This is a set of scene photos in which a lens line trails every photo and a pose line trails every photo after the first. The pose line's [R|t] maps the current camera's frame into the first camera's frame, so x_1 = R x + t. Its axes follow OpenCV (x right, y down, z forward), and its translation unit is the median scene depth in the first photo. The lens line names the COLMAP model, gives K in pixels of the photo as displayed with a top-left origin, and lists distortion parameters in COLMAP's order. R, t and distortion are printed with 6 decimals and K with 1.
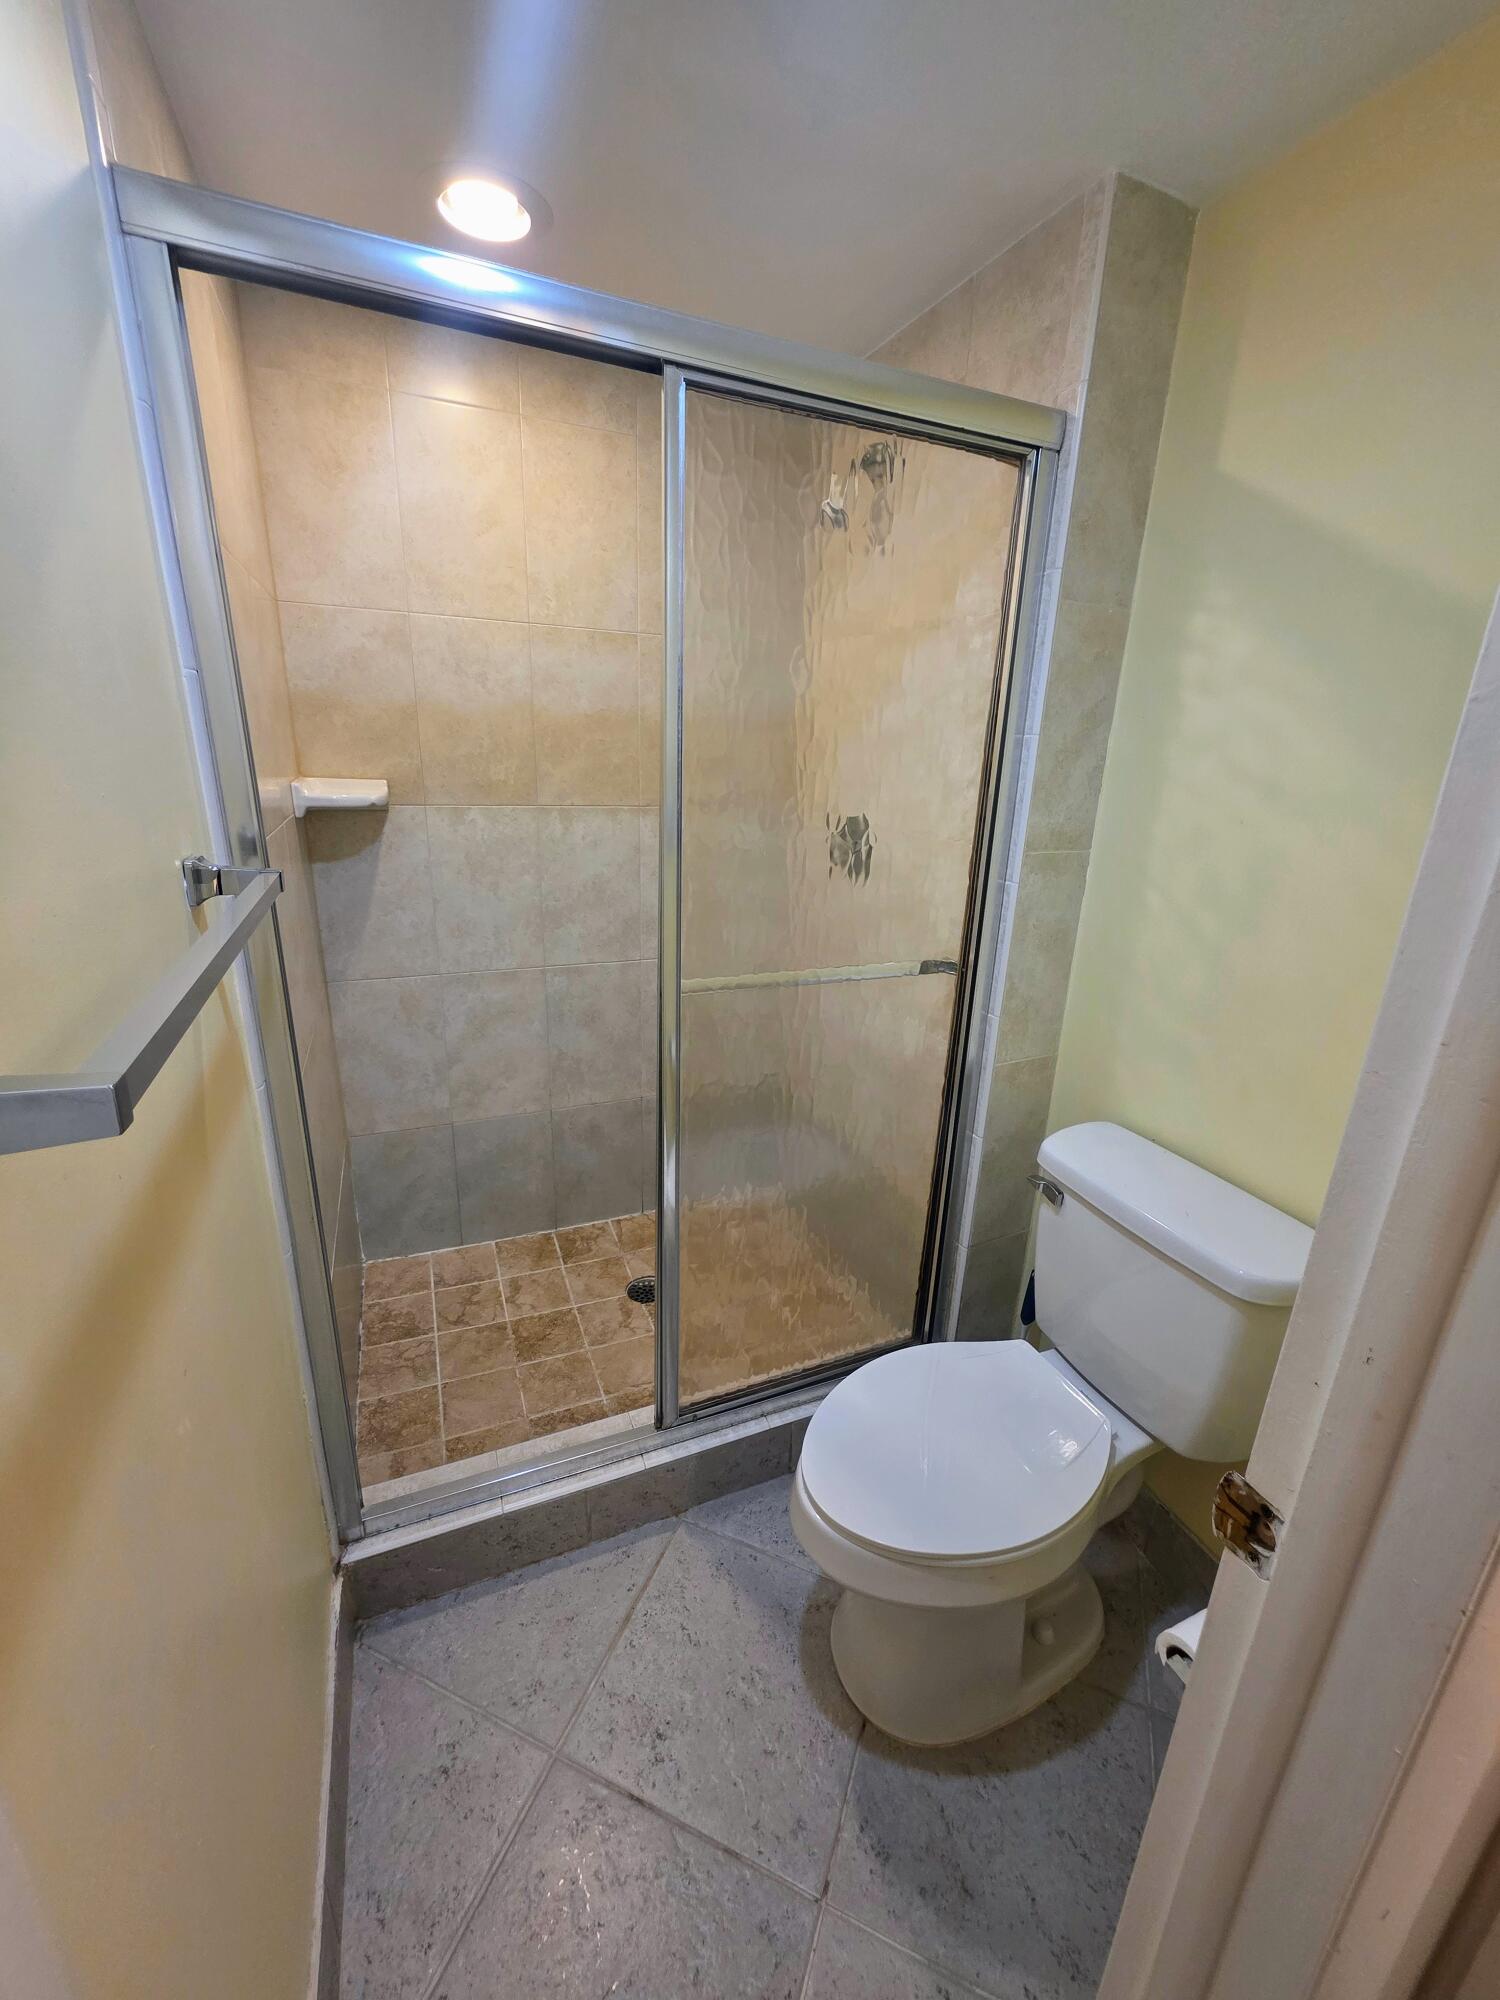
lens RADIAL K [[815.2, 0, 762.6], [0, 815.2, 1002.1], [0, 0, 1]] dist [0.000676, -0.000308]
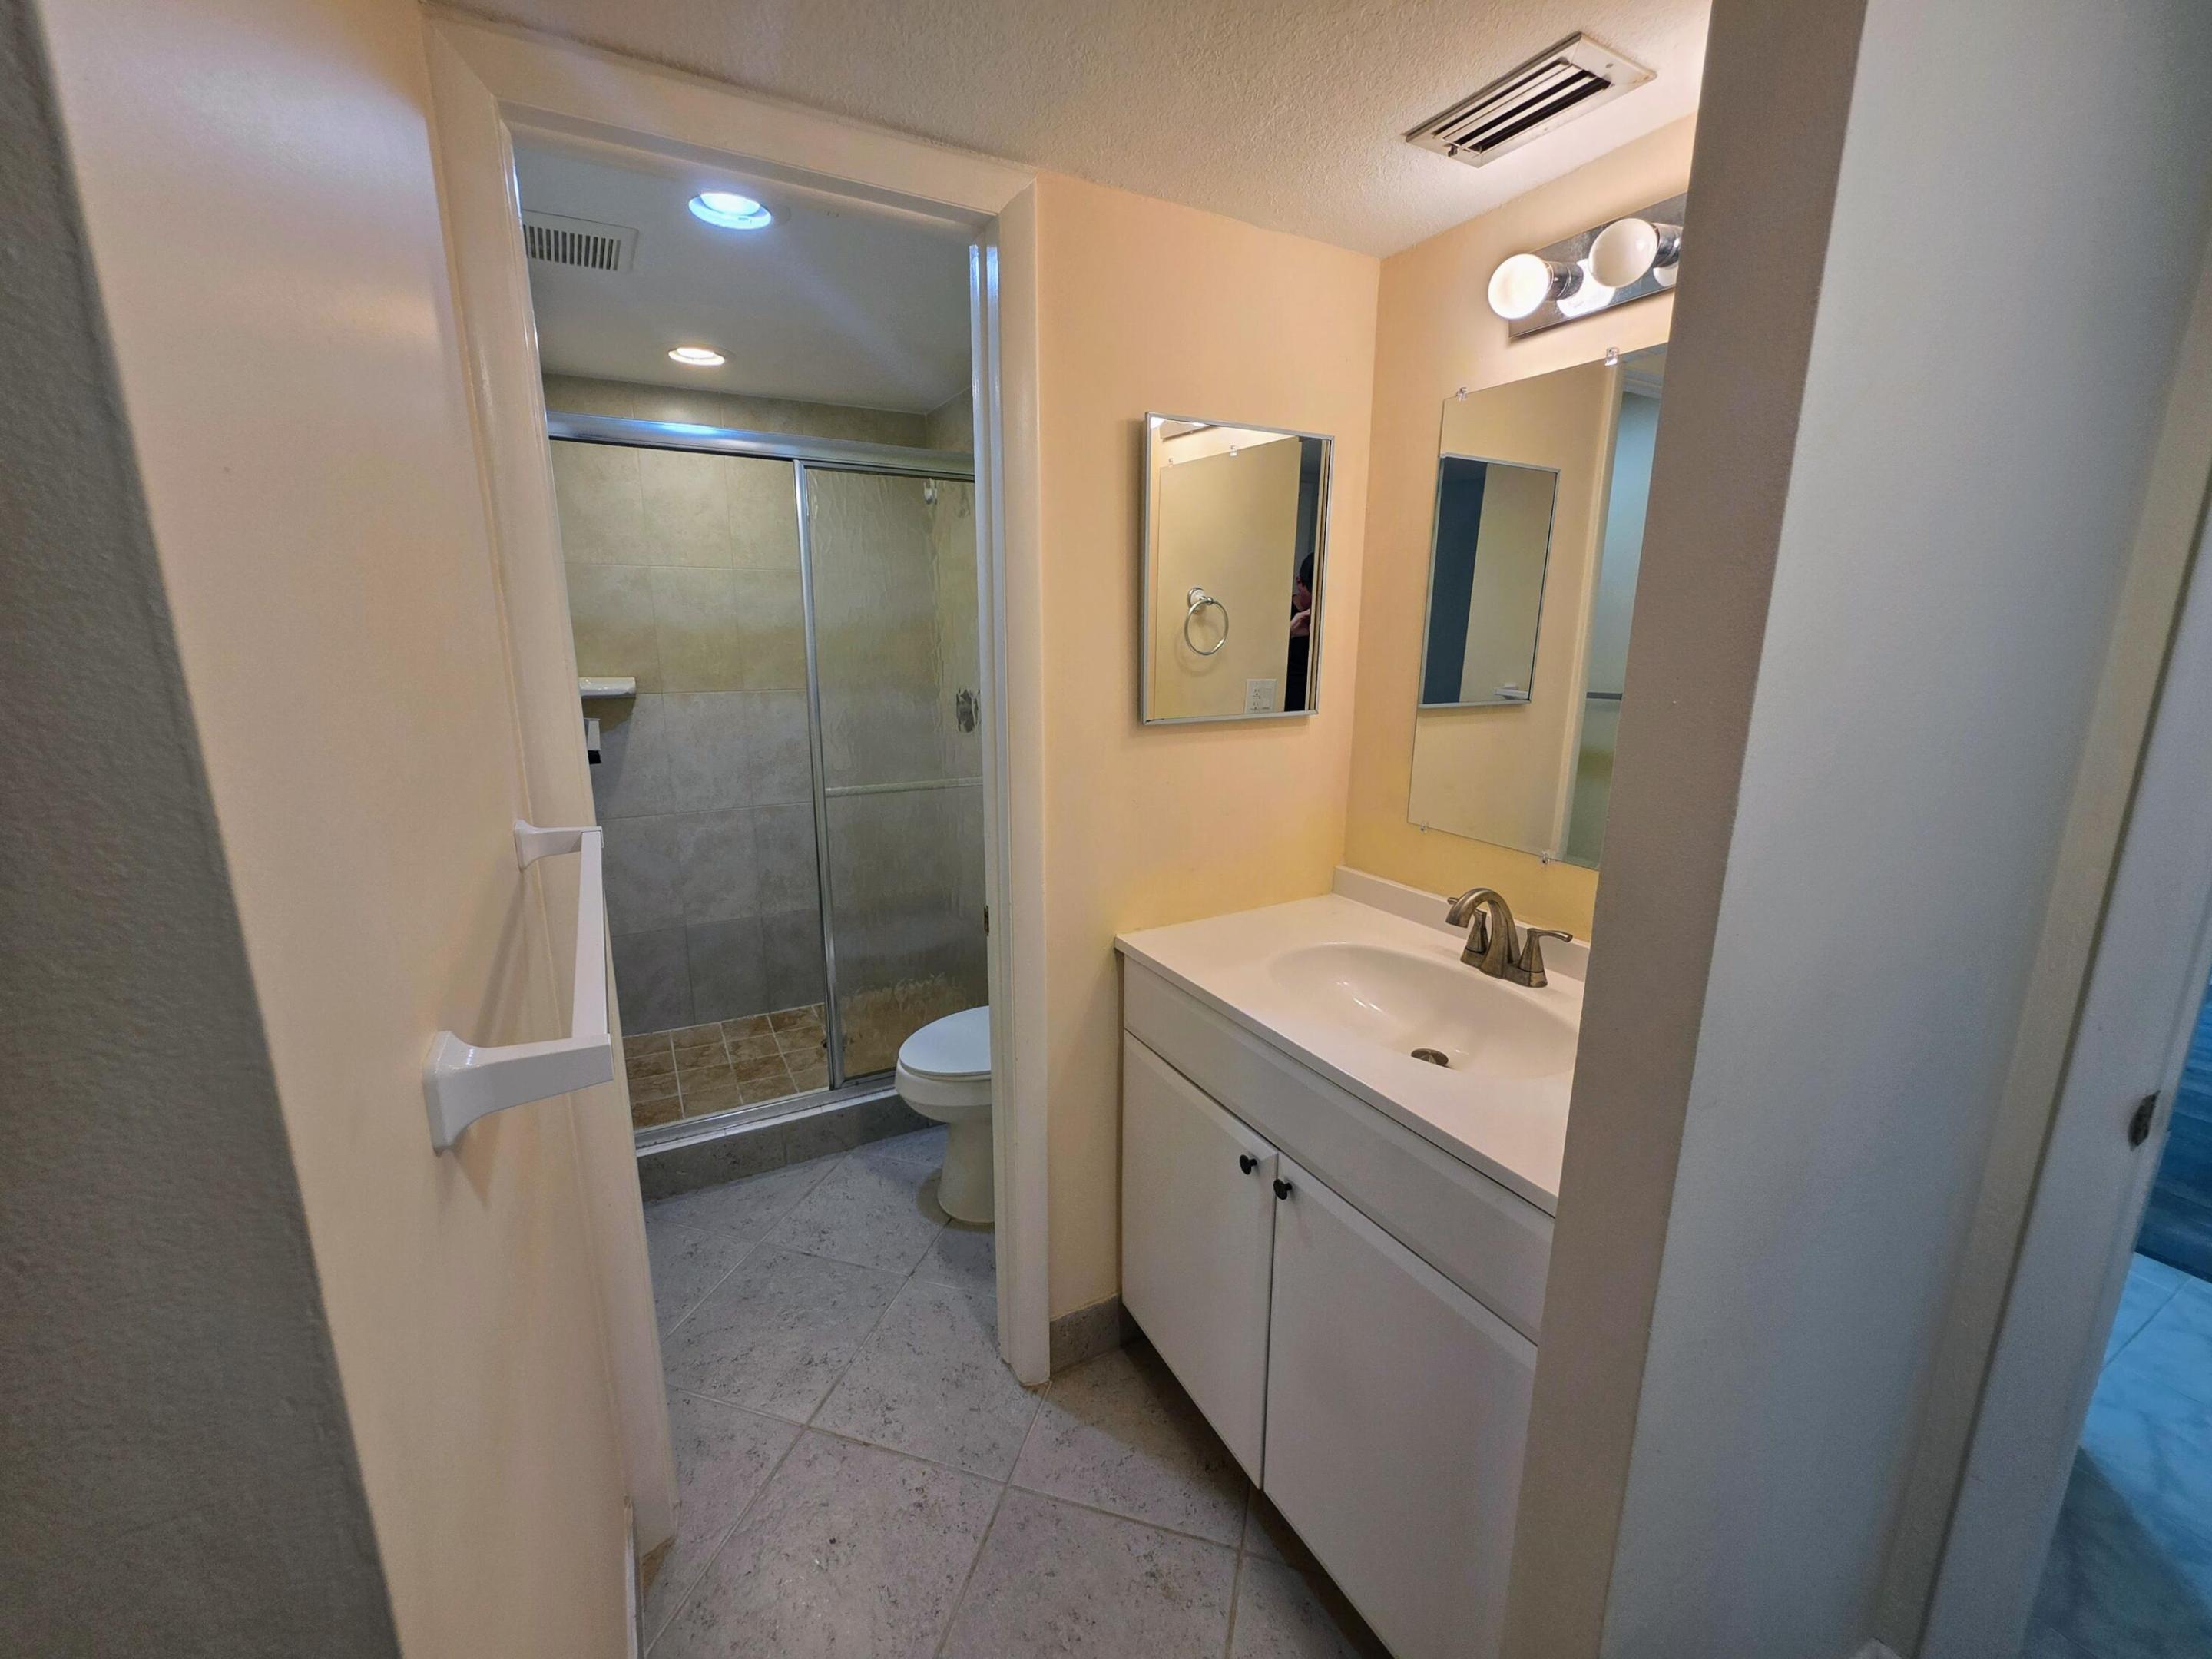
lens RADIAL K [[885.2, 0, 1095.9], [0, 885.2, 821.2], [0, 0, 1]] dist [0.001040, 0.000389]
pose [[0.995338, -0.052640, 0.080816, 0.197674], [0.059808, 0.994234, -0.089009, 0.158458], [-0.075665, 0.093428, 0.992747, -0.555420]]
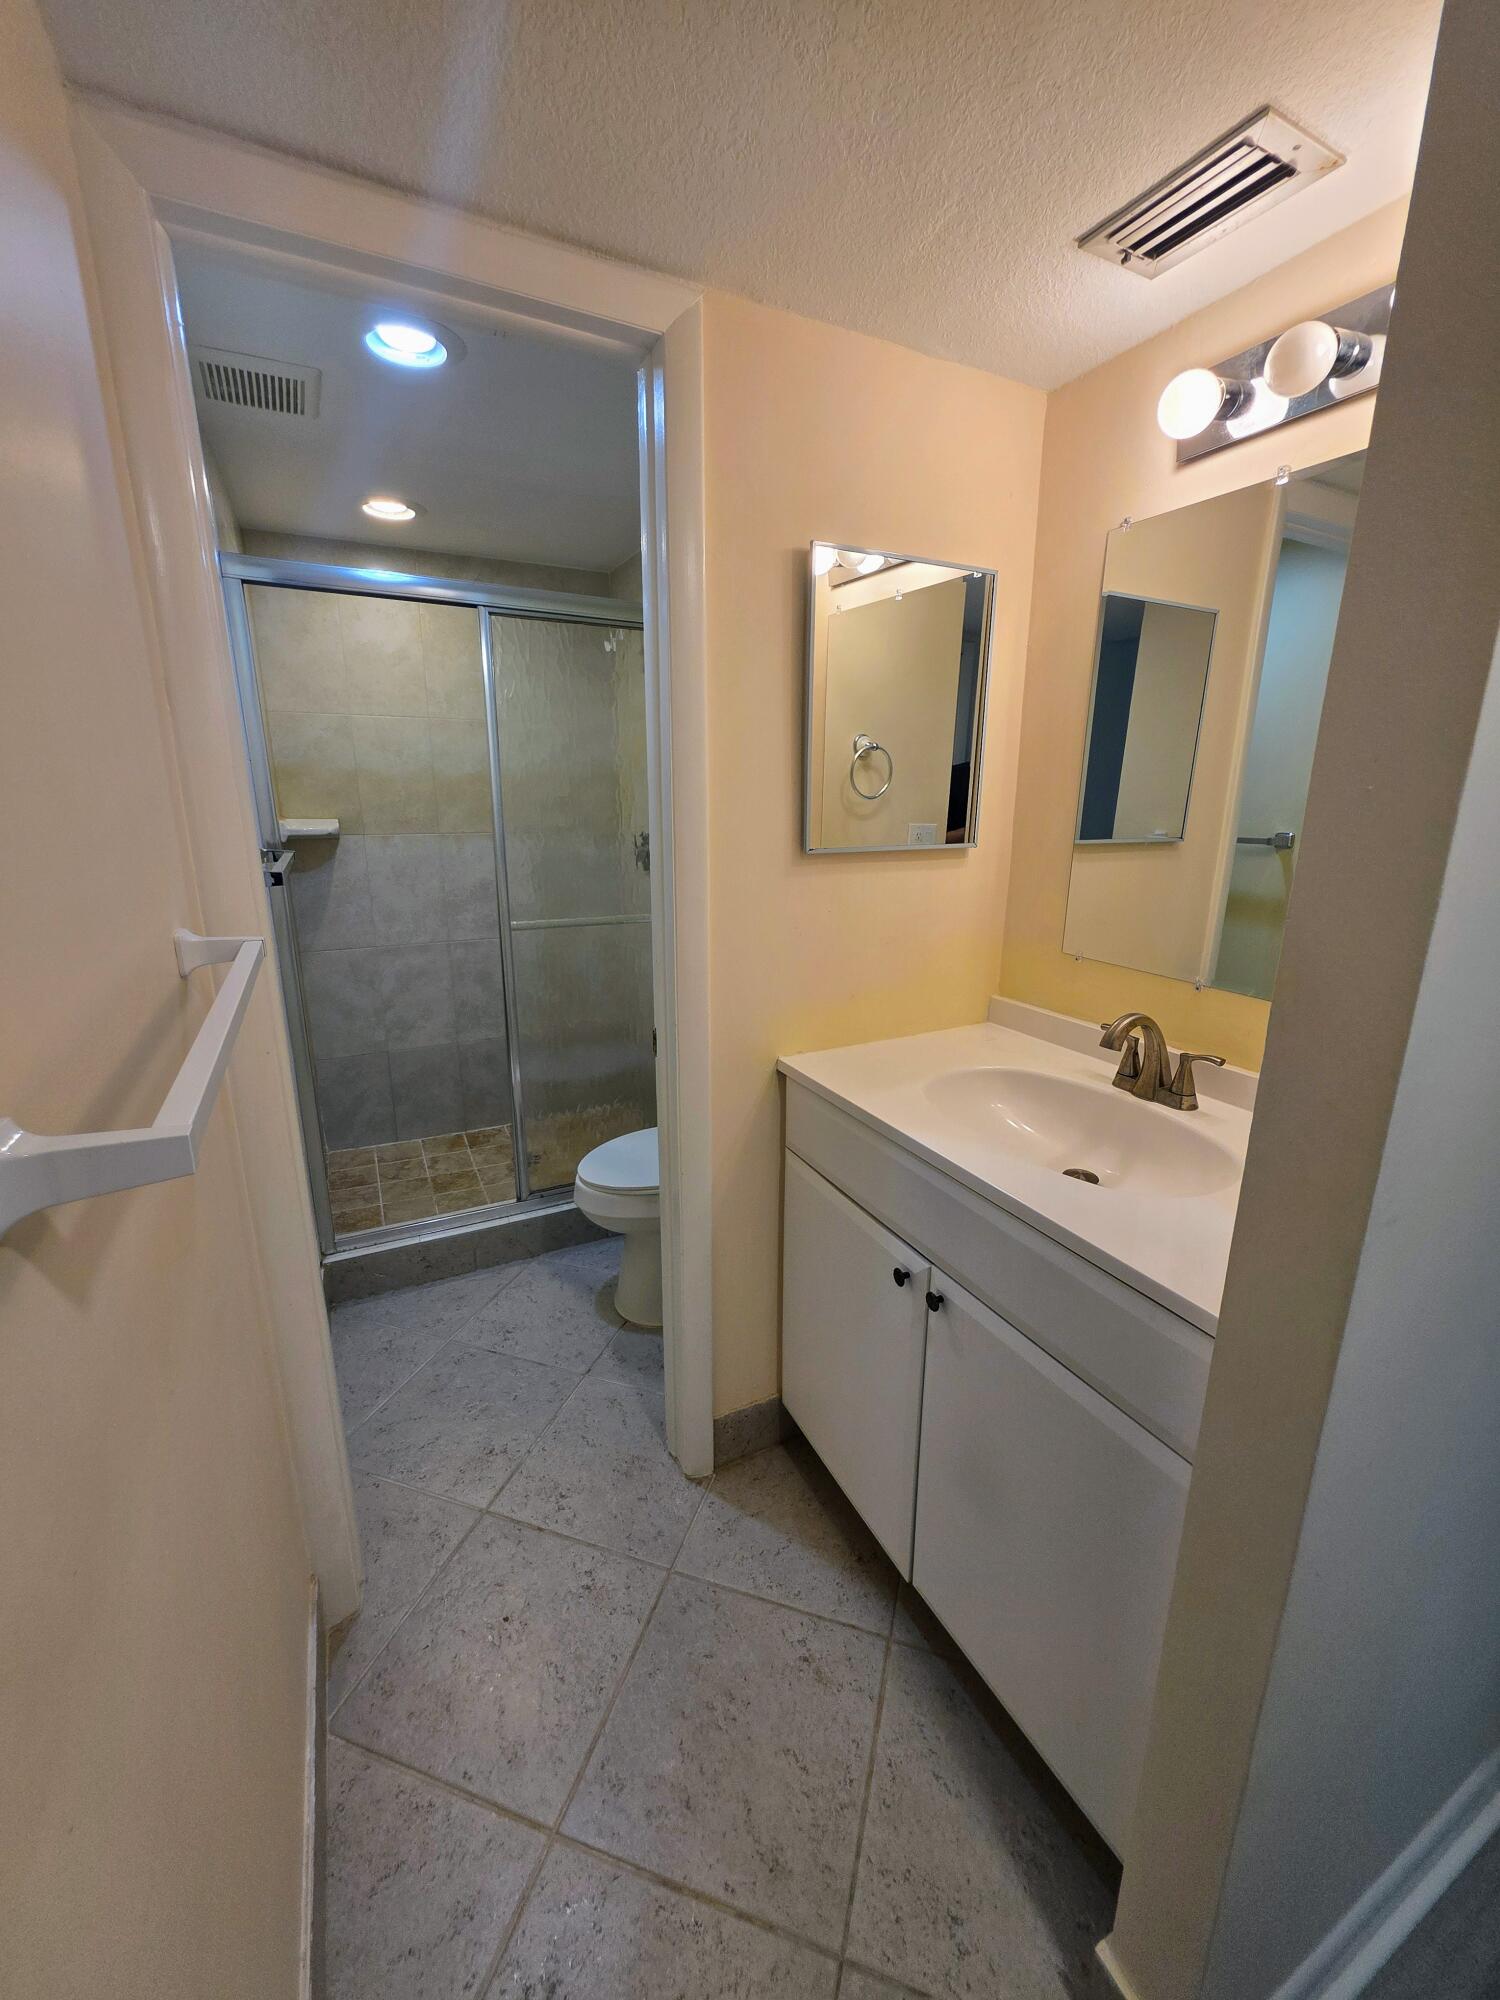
lens RADIAL K [[800.4, 0, 752.1], [0, 800.4, 994.2], [0, 0, 1]] dist [0.001040, 0.000389]
pose [[0.997393, -0.047178, 0.054612, 0.212165], [0.050255, 0.997142, -0.056414, 0.172968], [-0.051794, 0.059012, 0.996913, -0.505993]]
